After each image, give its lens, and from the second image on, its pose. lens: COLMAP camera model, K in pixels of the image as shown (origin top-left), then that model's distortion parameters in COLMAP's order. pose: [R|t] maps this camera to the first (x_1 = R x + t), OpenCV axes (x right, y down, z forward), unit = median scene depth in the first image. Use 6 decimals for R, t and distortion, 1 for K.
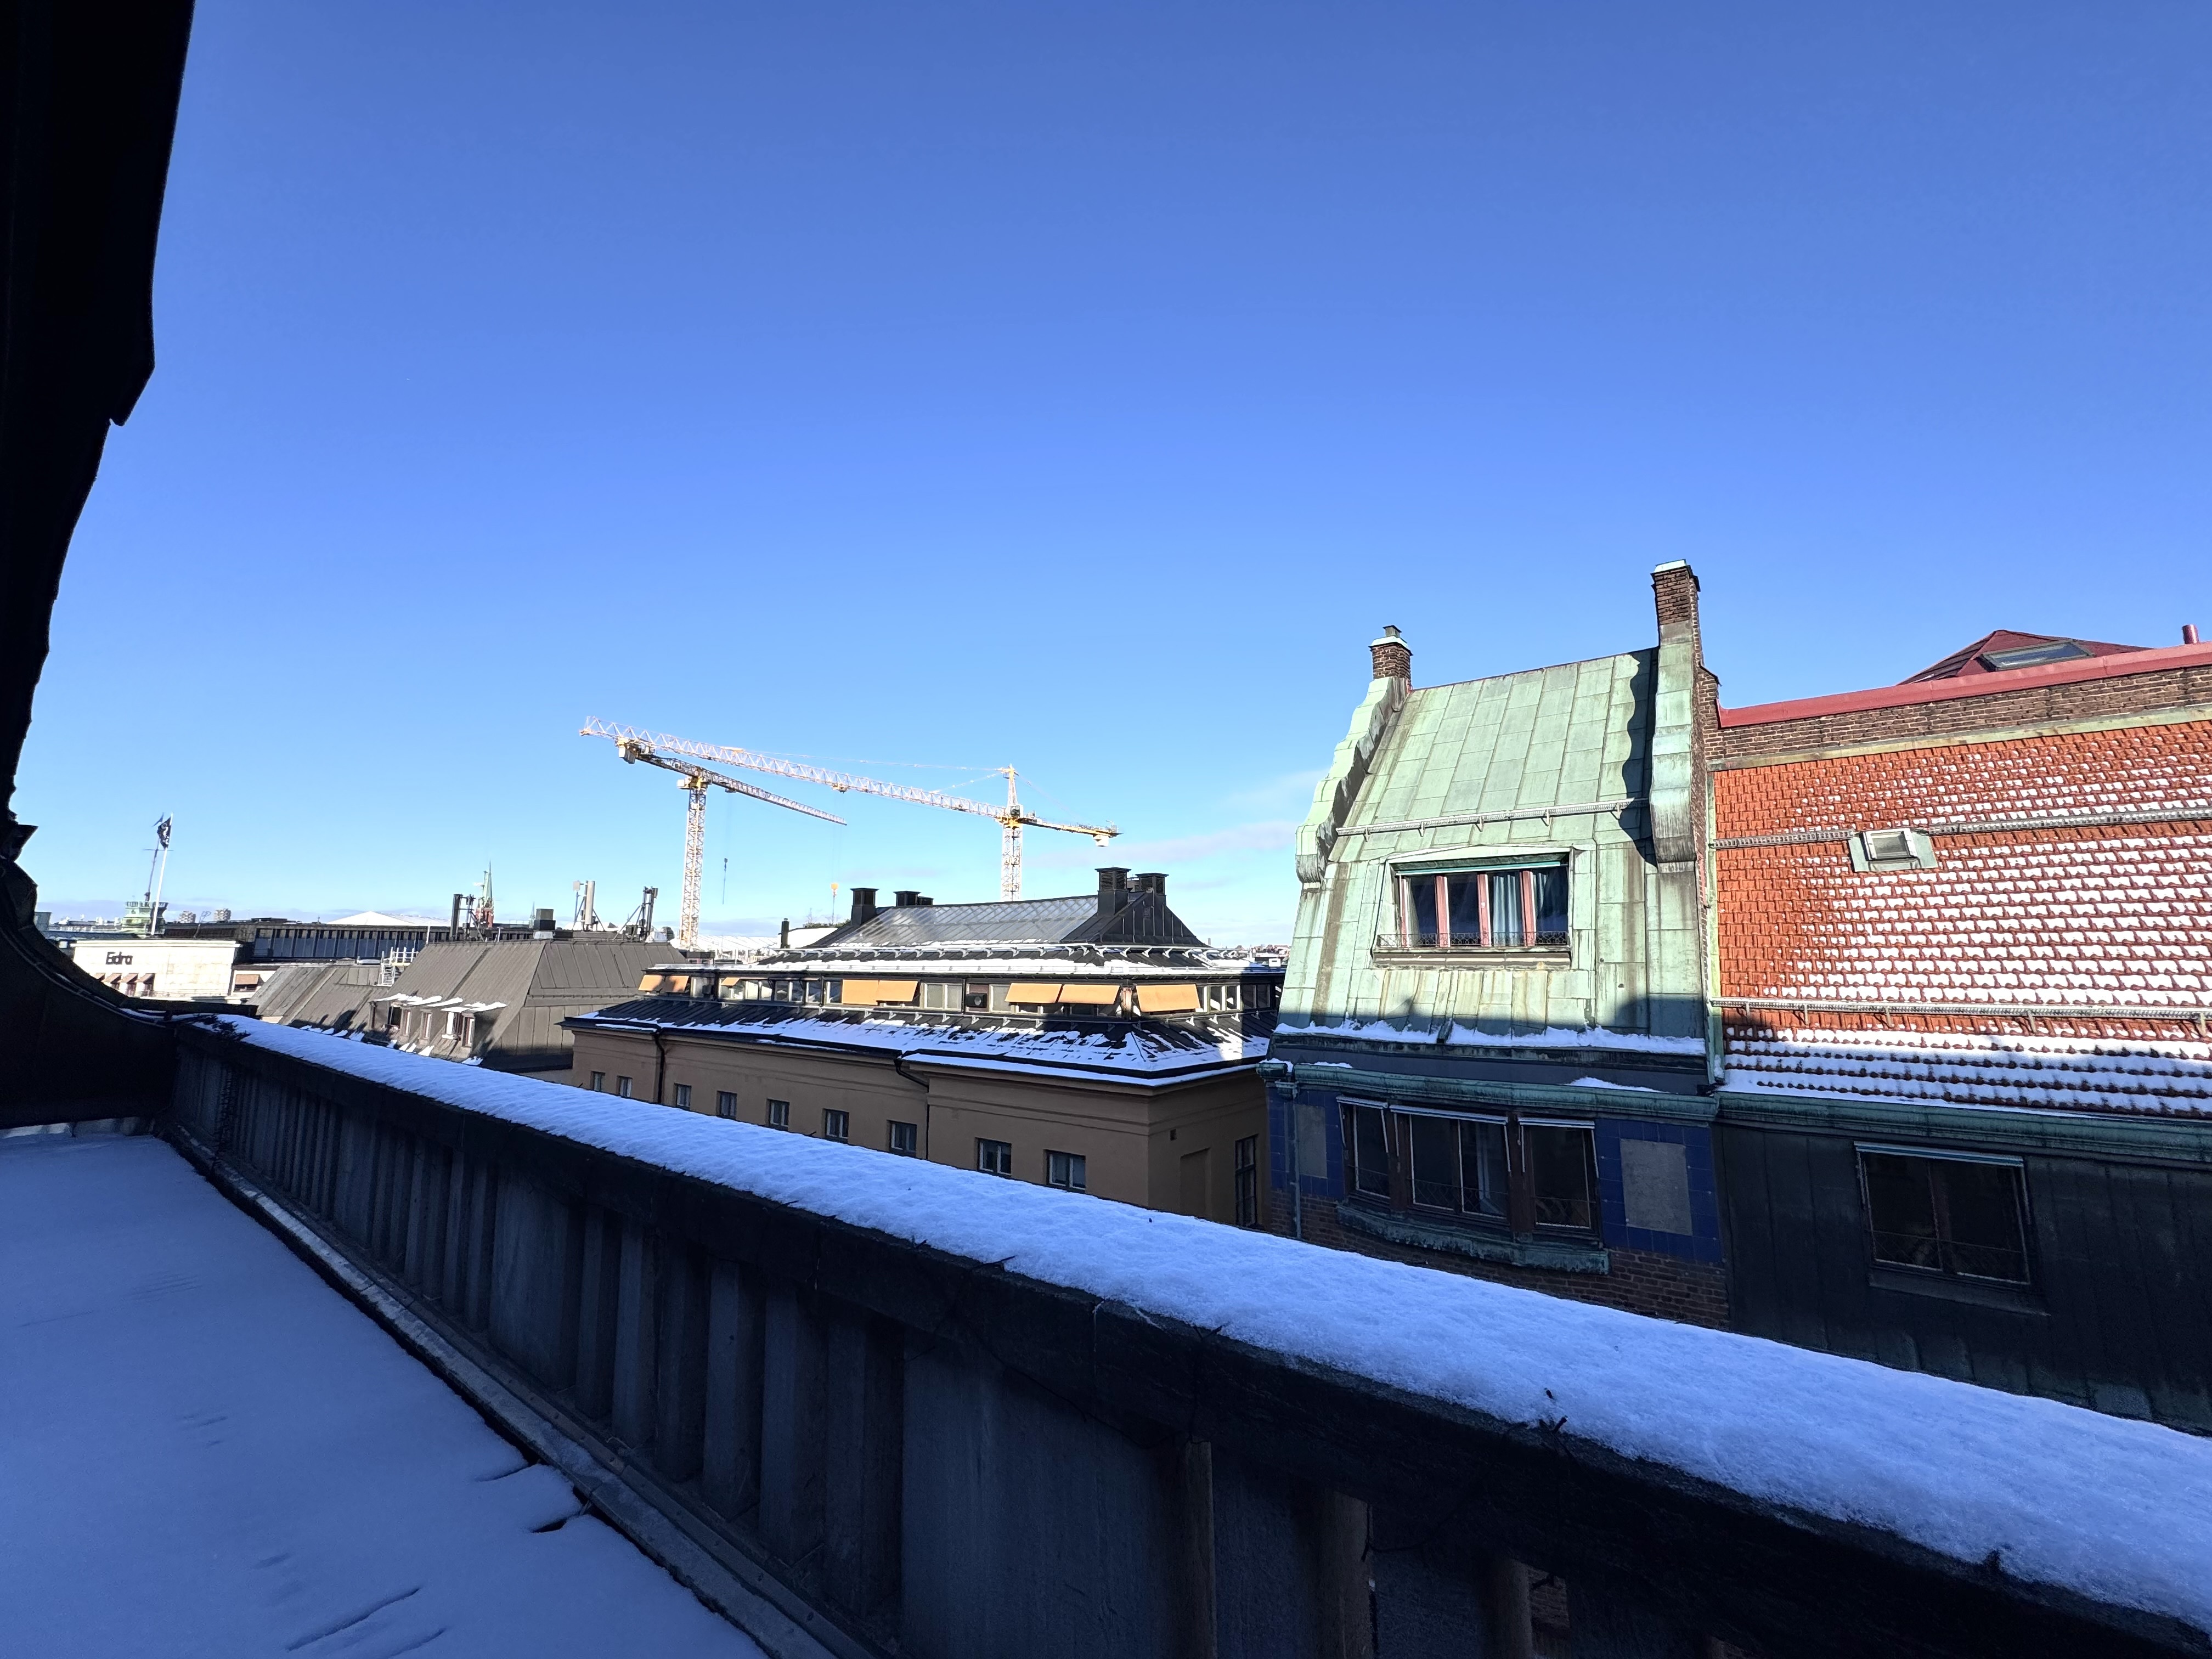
lens RADIAL K [[882.8, 0, 1104.8], [0, 882.8, 824.6], [0, 0, 1]] dist [0.001459, 0.000125]
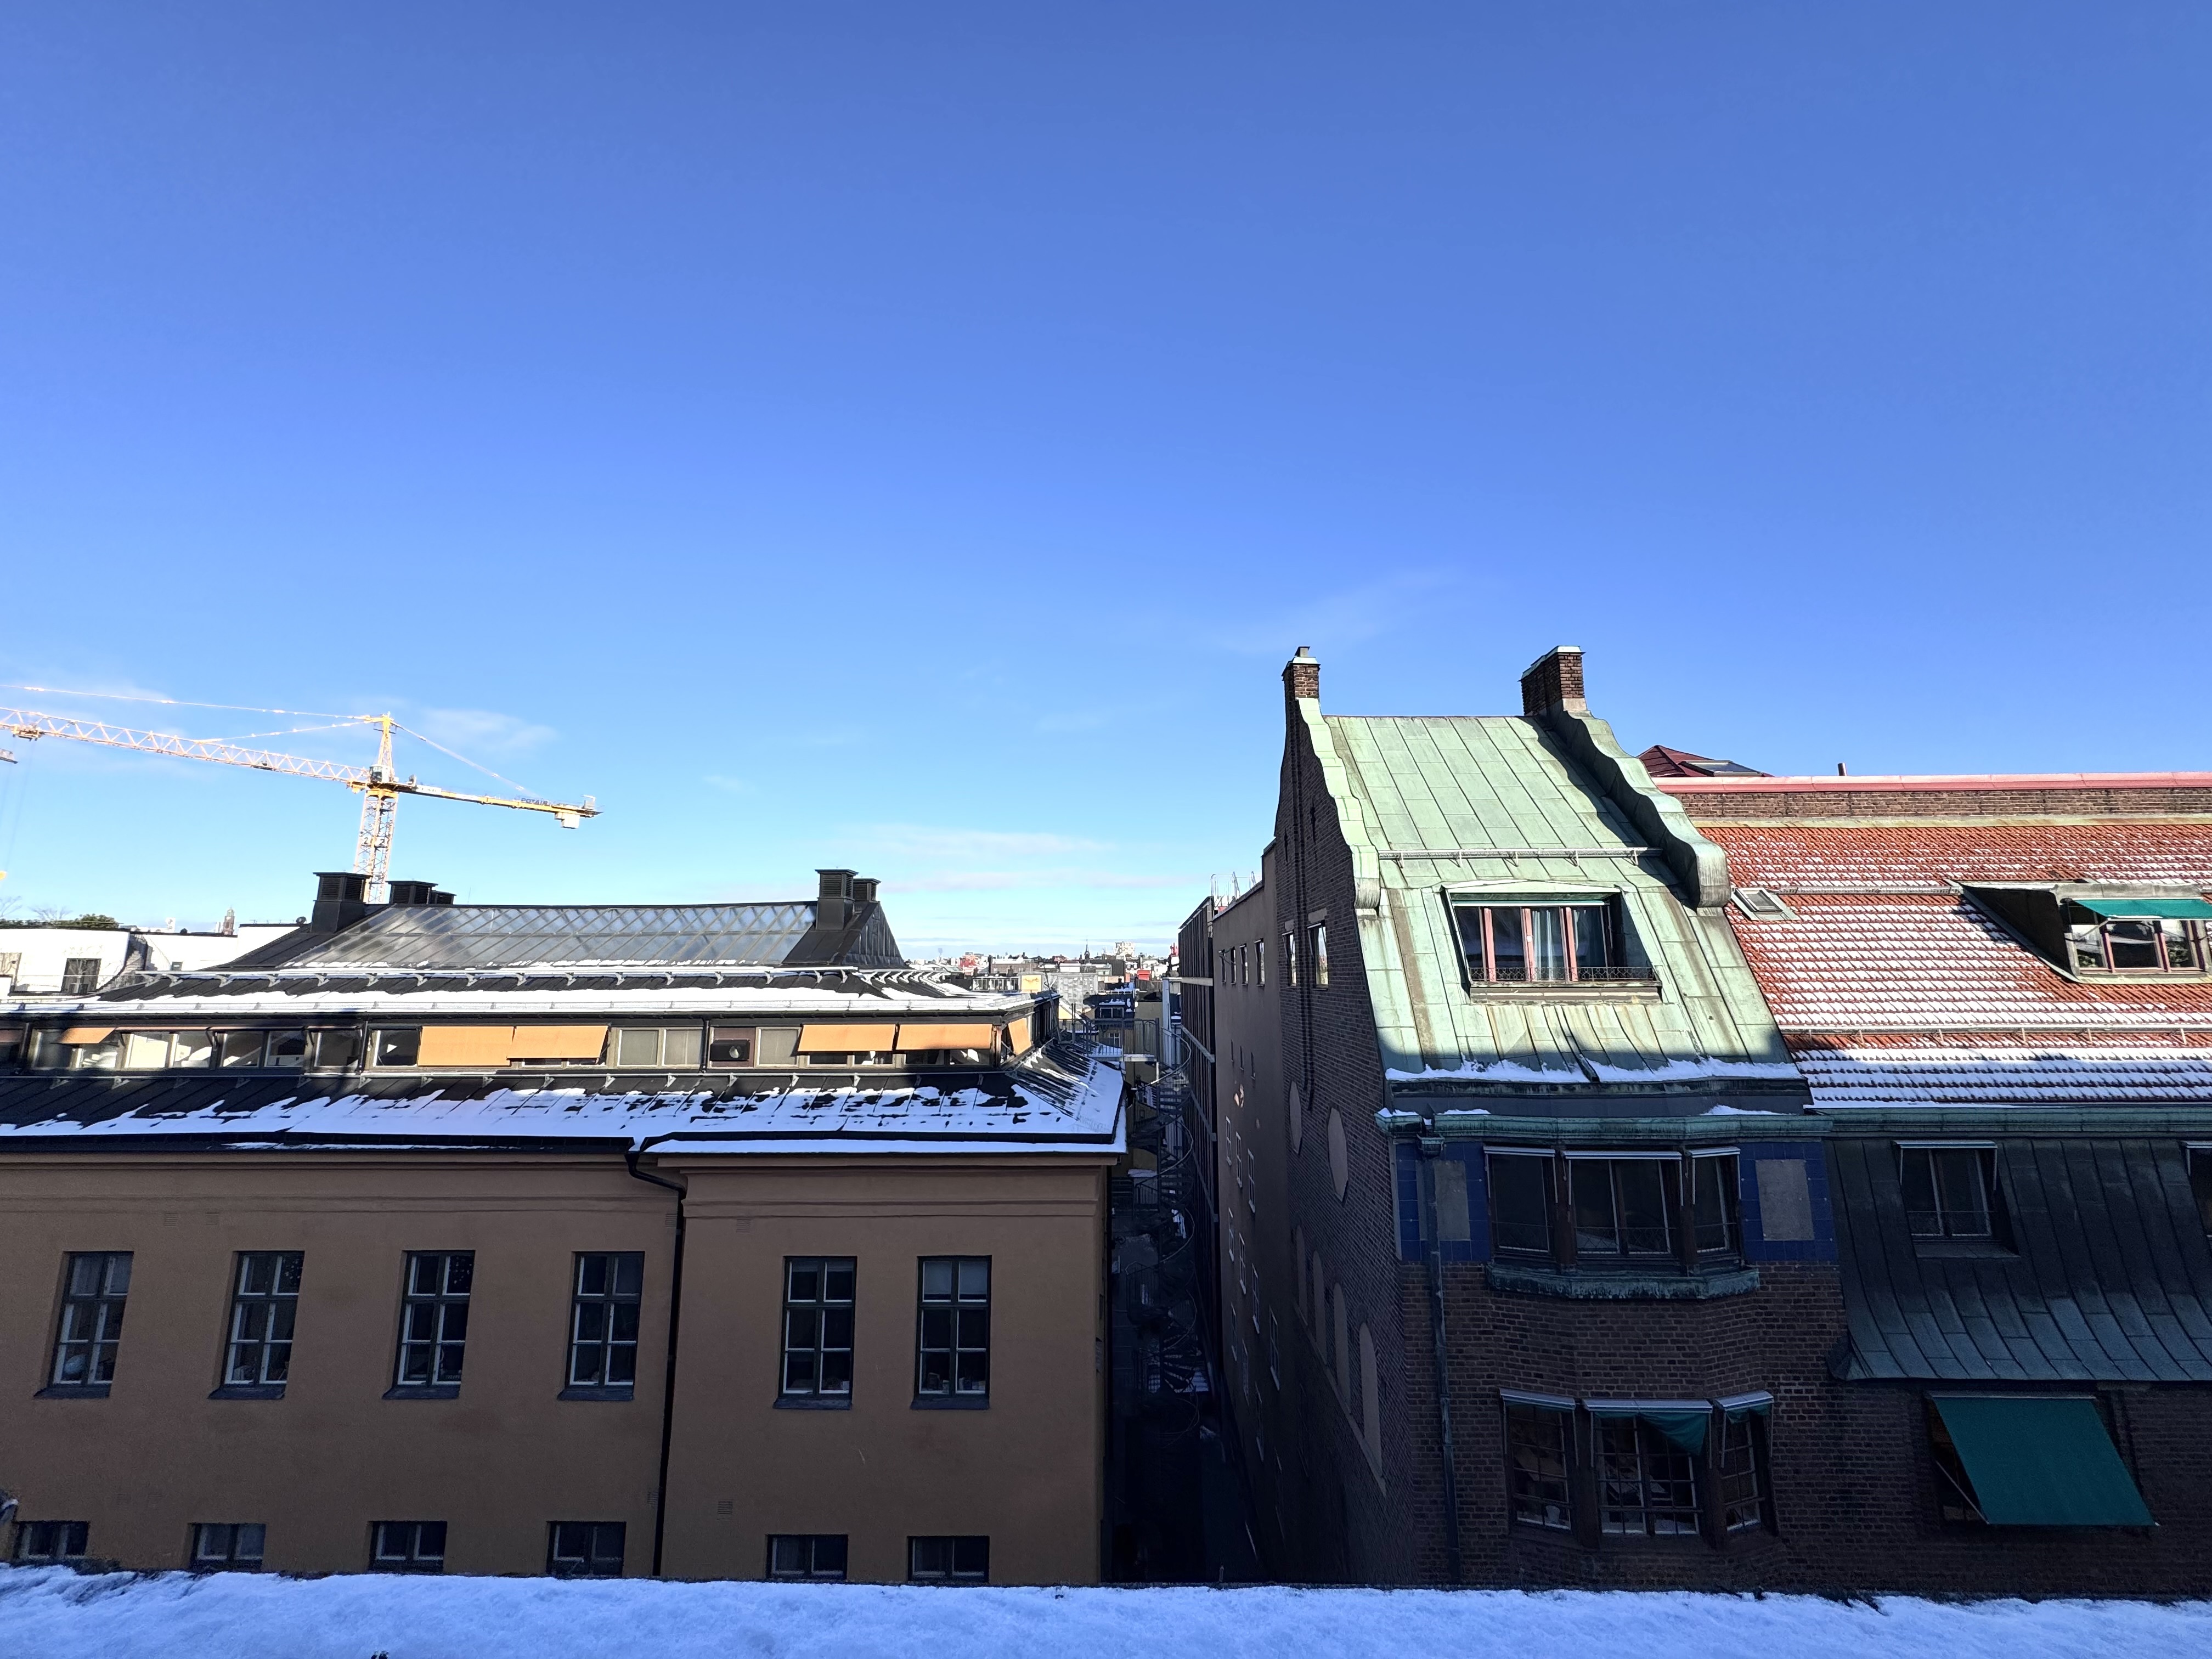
lens RADIAL K [[882.8, 0, 1104.8], [0, 882.8, 824.6], [0, 0, 1]] dist [0.001459, 0.000125]
pose [[0.799510, 0.094885, 0.593112, -0.458076], [-0.087088, 0.995322, -0.041837, 0.035350], [-0.594307, -0.018204, 0.804033, 0.370467]]
